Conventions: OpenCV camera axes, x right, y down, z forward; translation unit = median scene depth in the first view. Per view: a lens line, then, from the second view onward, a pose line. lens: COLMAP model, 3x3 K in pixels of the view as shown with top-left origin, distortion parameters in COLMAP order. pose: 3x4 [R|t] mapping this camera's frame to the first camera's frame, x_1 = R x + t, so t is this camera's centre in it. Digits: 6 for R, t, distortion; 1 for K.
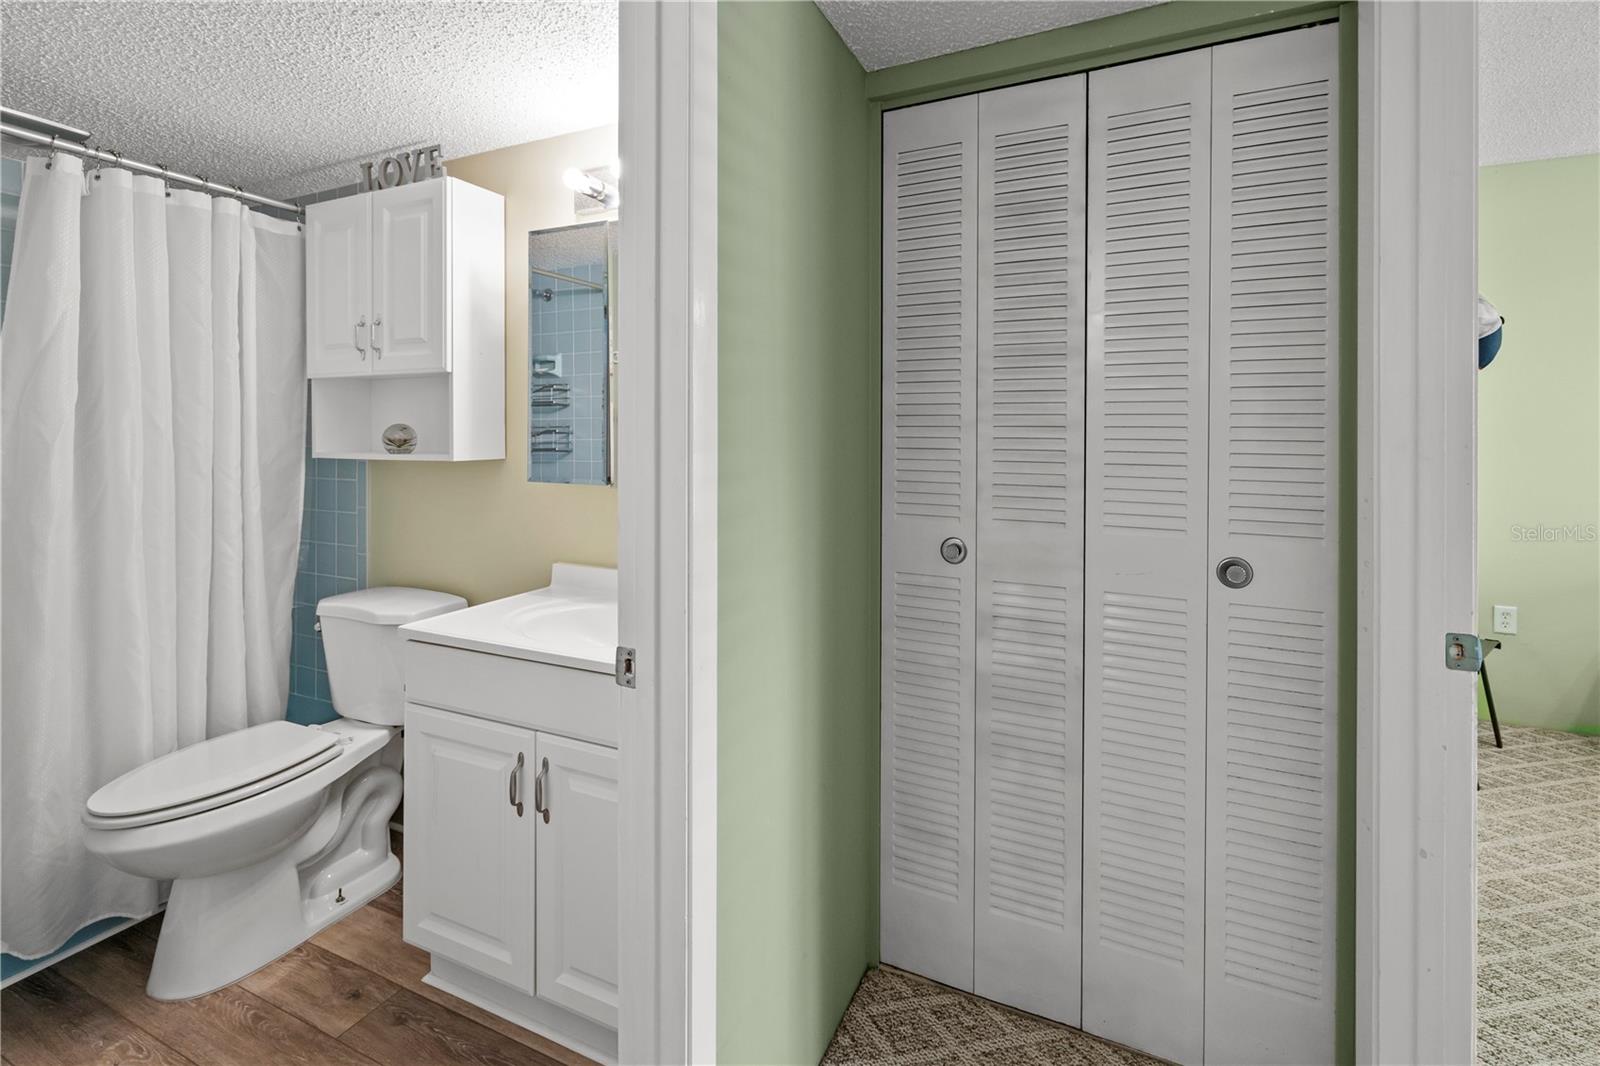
lens RADIAL K [[717.3, 0, 821.0], [0, 717.3, 443.4], [0, 0, 1]] dist [-0.000803, 0.000213]
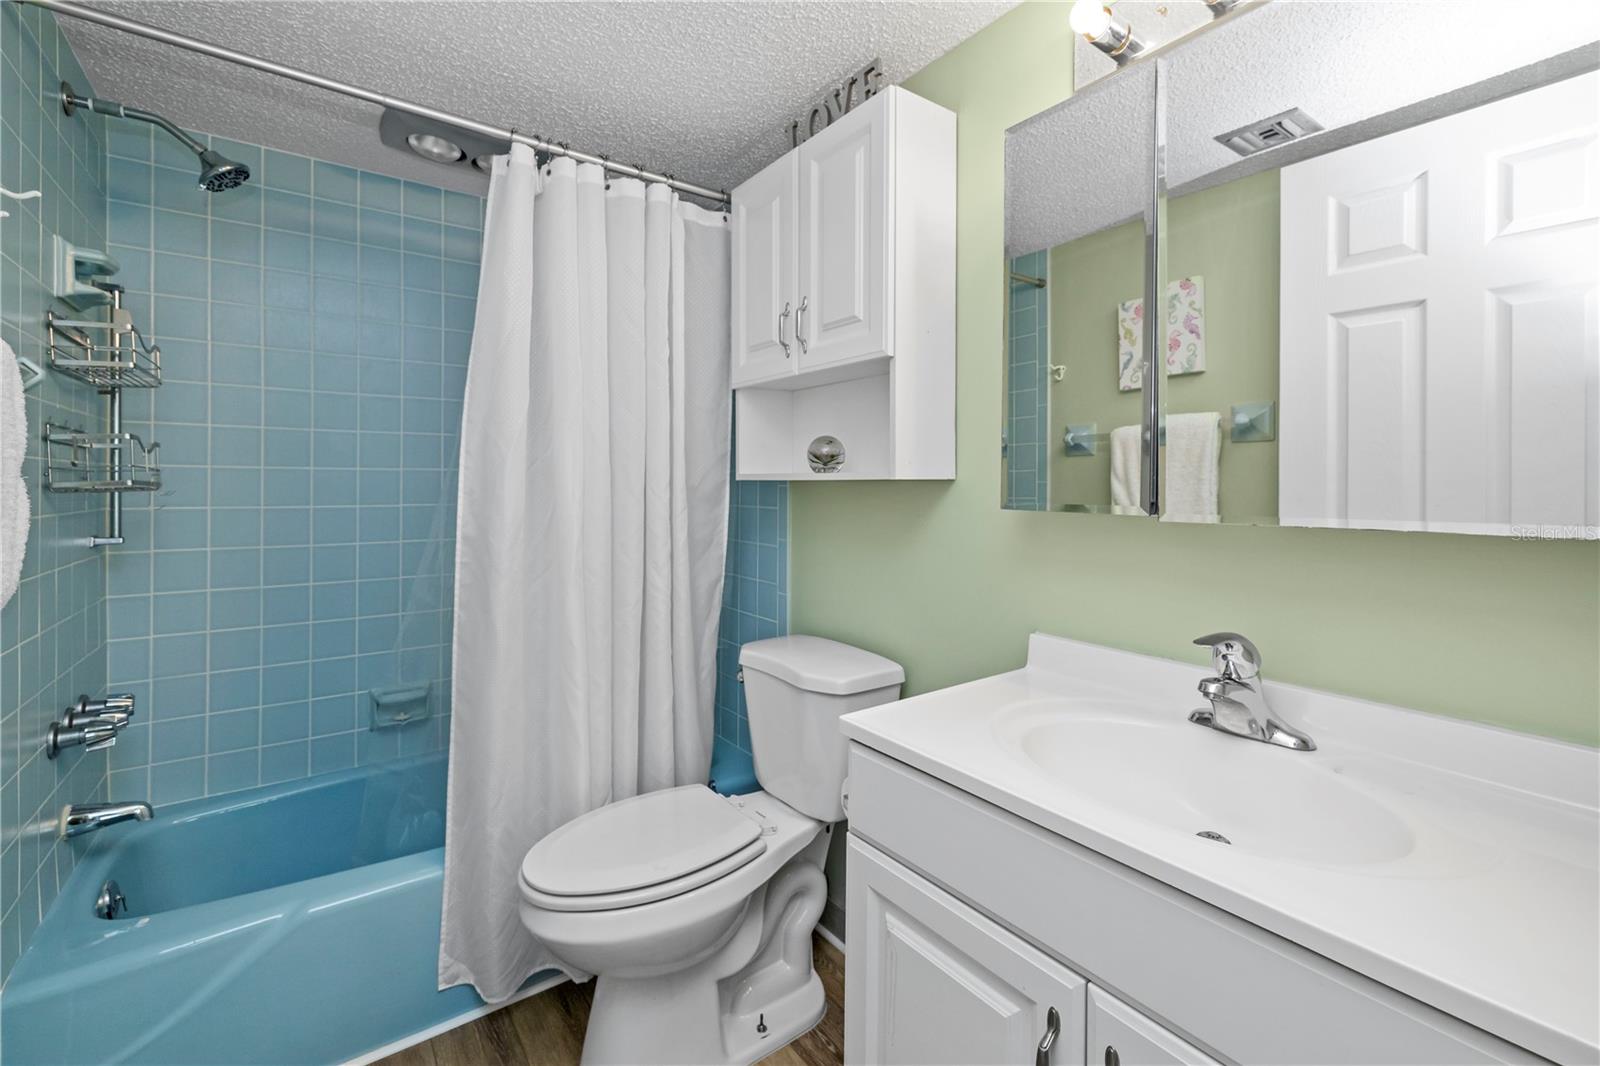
lens RADIAL K [[689.3, 0, 803.6], [0, 689.3, 483.9], [0, 0, 1]] dist [0.001038, 0.000021]
pose [[0.867541, -0.001095, -0.497364, -0.239070], [-0.003978, 0.999950, -0.009139, 0.035103], [0.497349, 0.009907, 0.867494, 0.339246]]
